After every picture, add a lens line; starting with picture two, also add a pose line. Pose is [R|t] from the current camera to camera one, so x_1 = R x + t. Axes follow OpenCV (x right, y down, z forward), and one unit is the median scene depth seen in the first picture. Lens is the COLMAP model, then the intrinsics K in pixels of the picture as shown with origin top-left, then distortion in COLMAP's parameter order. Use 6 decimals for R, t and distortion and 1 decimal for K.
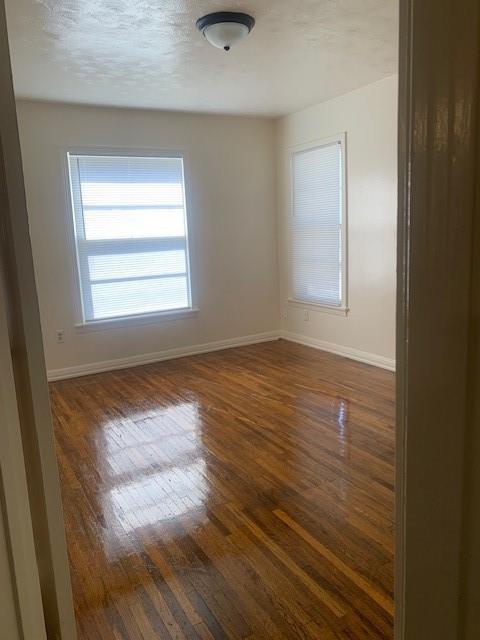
lens RADIAL K [[480.3, 0, 241.5], [0, 480.3, 317.4], [0, 0, 1]] dist [0.050414, -0.077383]
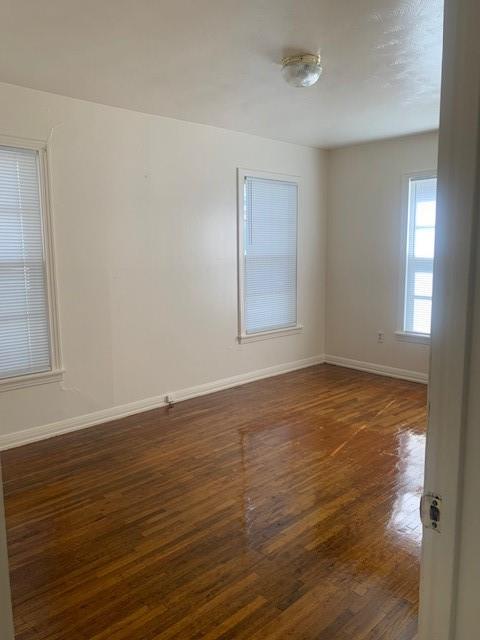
lens RADIAL K [[480.3, 0, 241.5], [0, 480.3, 317.4], [0, 0, 1]] dist [0.050414, -0.077383]
pose [[0.230281, 0.178532, -0.956607, 0.728587], [-0.175996, 0.974457, 0.139497, -0.126750], [0.957077, 0.136236, 0.255820, 0.419903]]
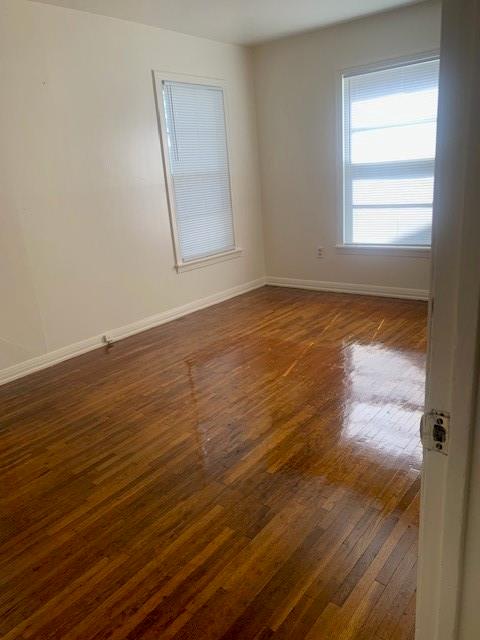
lens RADIAL K [[480.3, 0, 241.5], [0, 480.3, 317.4], [0, 0, 1]] dist [0.050414, -0.077383]
pose [[0.369828, 0.283199, -0.884887, 0.673843], [-0.106467, 0.959057, 0.262440, -0.105112], [0.922980, -0.002846, 0.384838, 0.436373]]
